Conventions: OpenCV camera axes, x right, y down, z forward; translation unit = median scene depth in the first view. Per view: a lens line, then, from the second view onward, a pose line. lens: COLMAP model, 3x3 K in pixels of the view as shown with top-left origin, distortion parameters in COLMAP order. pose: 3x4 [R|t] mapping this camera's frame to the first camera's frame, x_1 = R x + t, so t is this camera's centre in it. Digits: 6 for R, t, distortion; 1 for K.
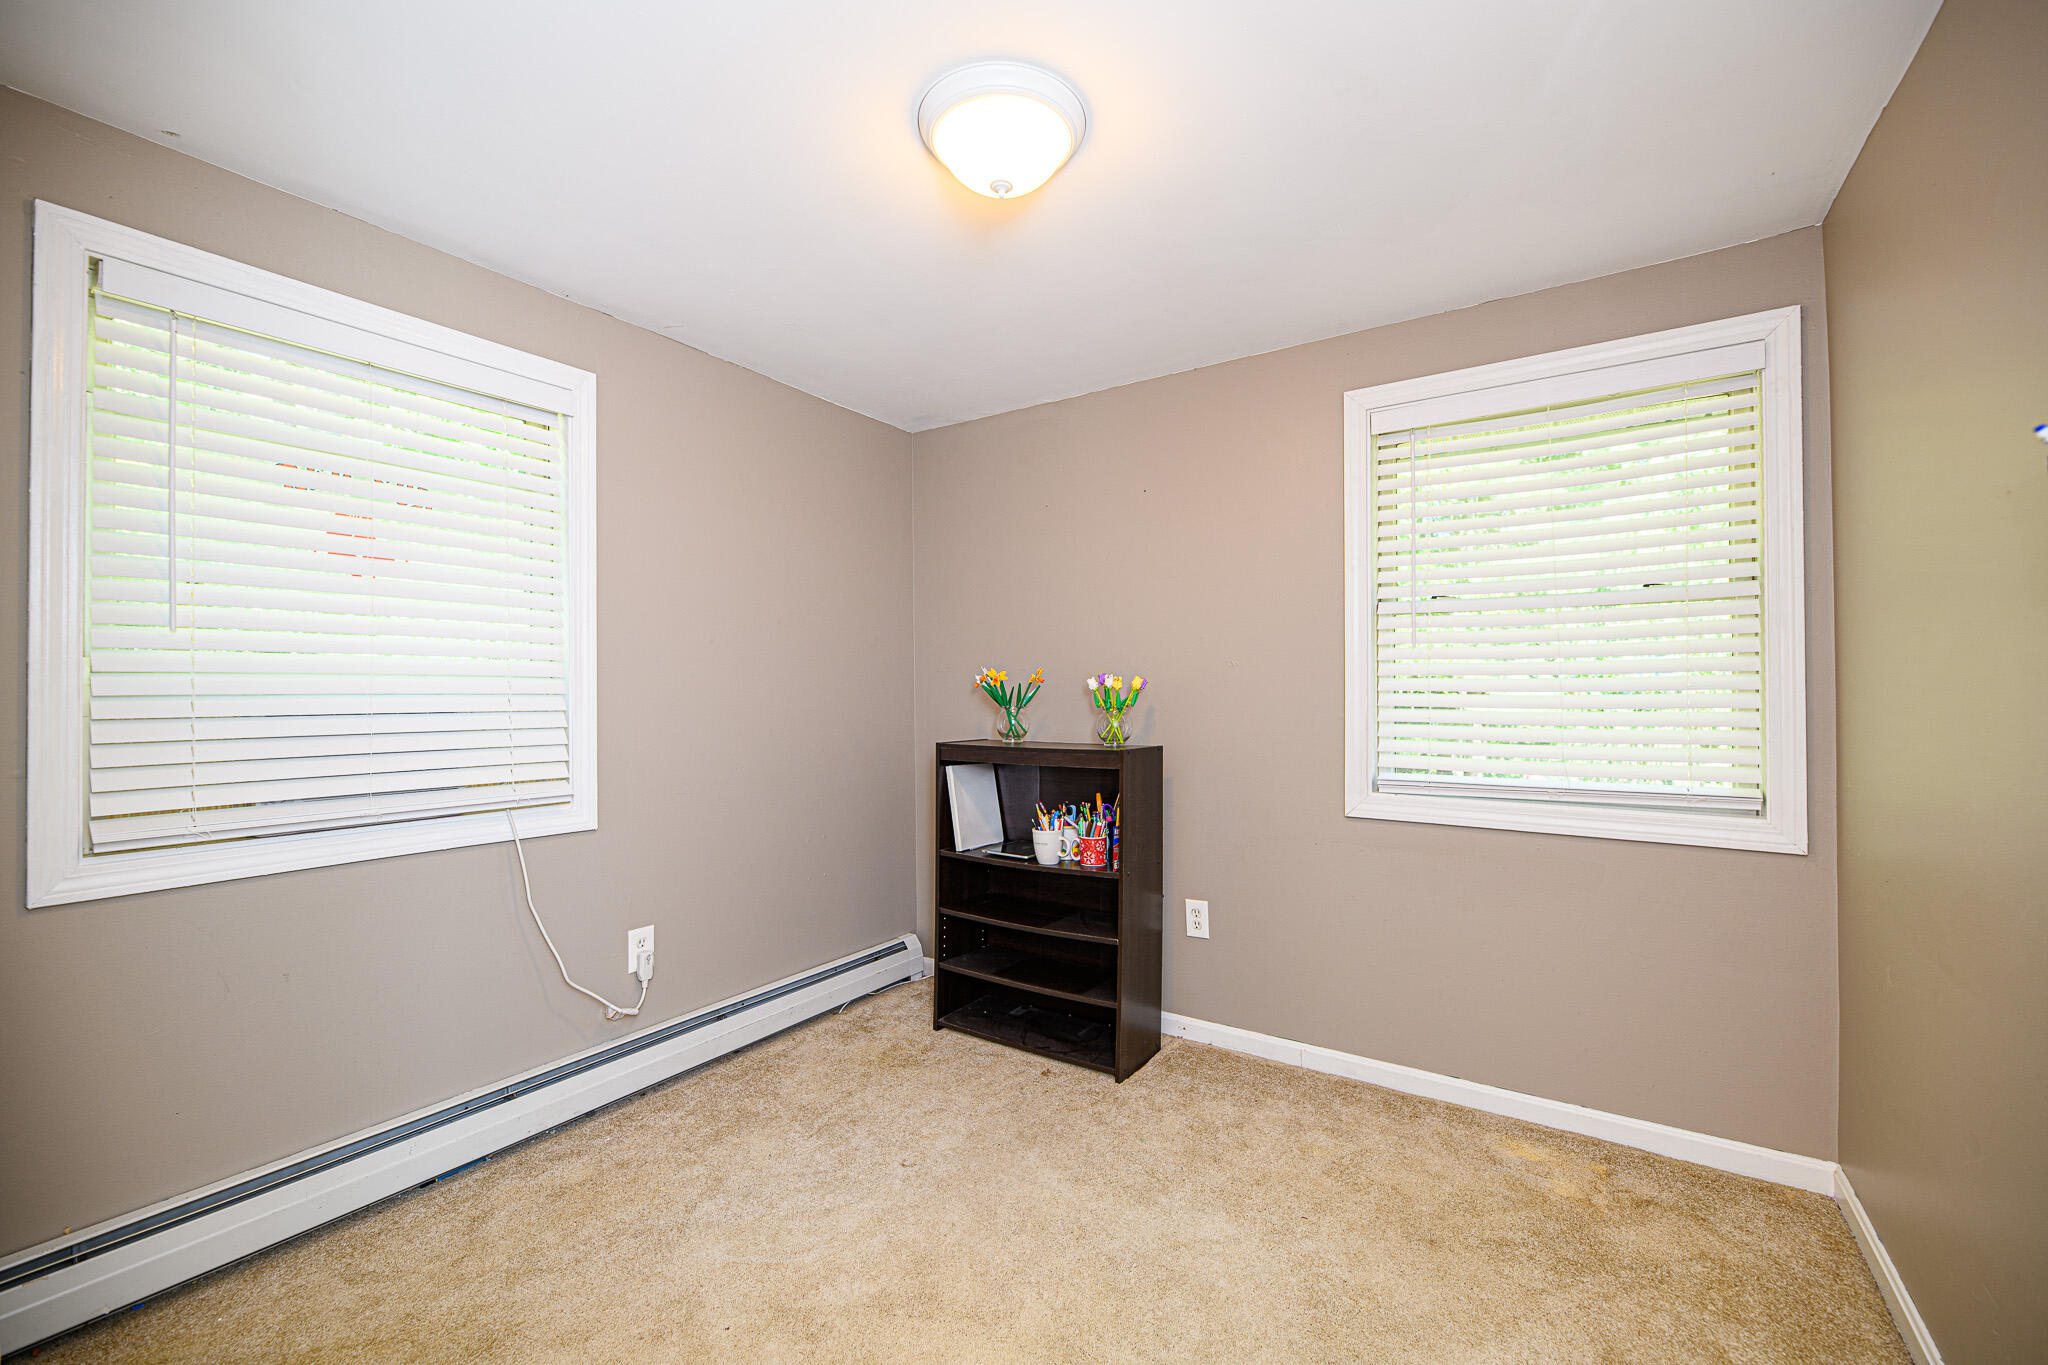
lens RADIAL K [[828.7, 0, 1028.9], [0, 828.7, 686.2], [0, 0, 1]] dist [0.000824, -0.000173]
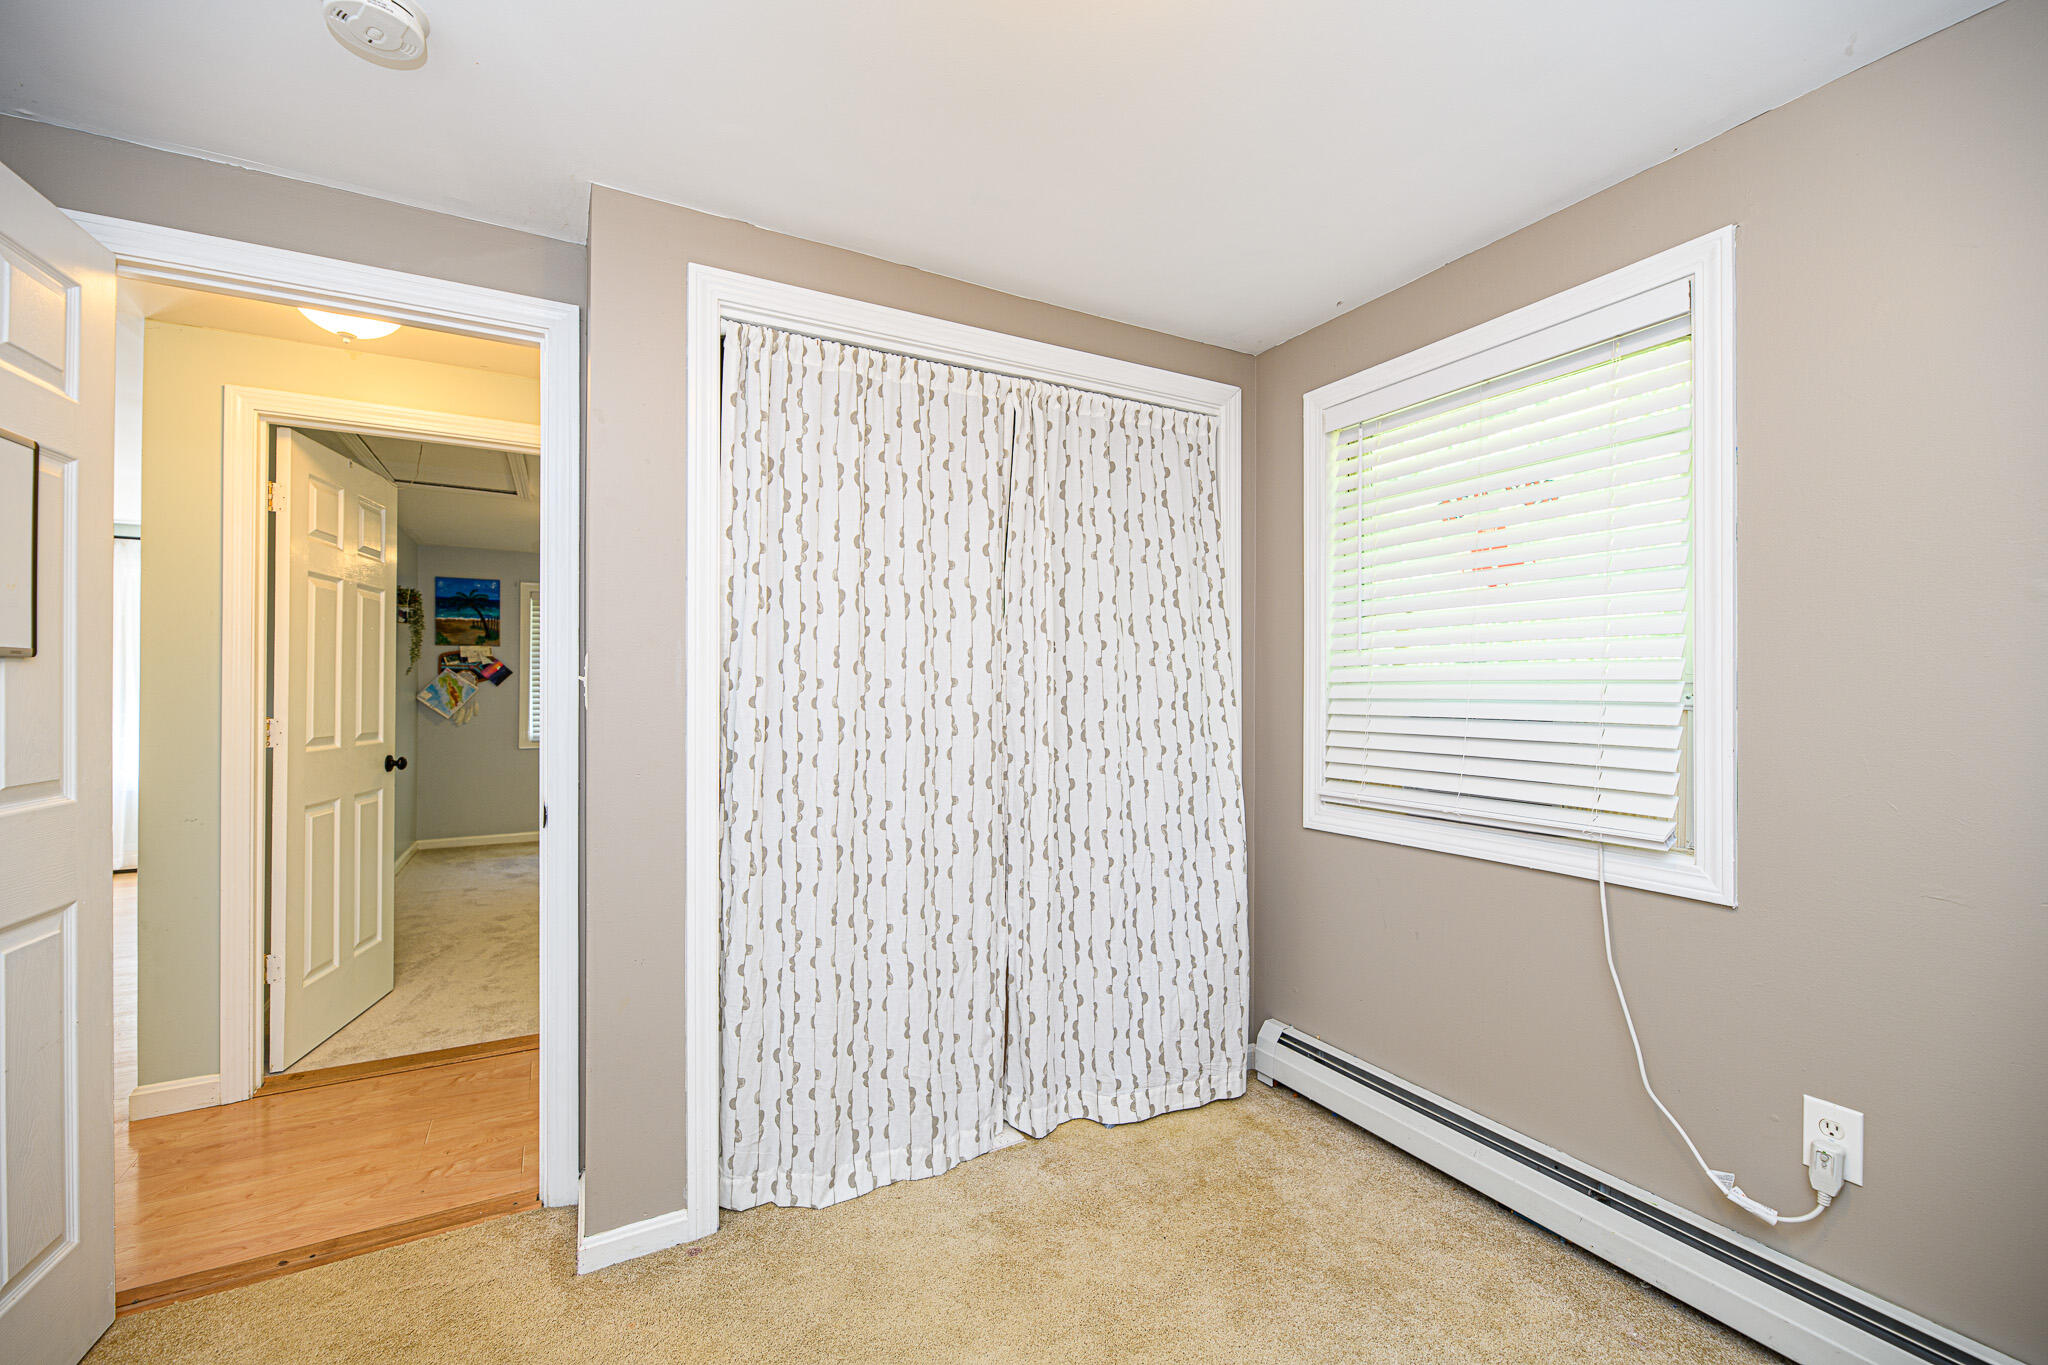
lens RADIAL K [[828.7, 0, 1028.9], [0, 828.7, 686.2], [0, 0, 1]] dist [0.000824, -0.000173]
pose [[-0.443098, -0.006605, -0.896449, 0.354216], [0.003960, 0.999949, -0.009325, 0.000357], [0.896464, -0.007682, -0.443050, 0.857830]]
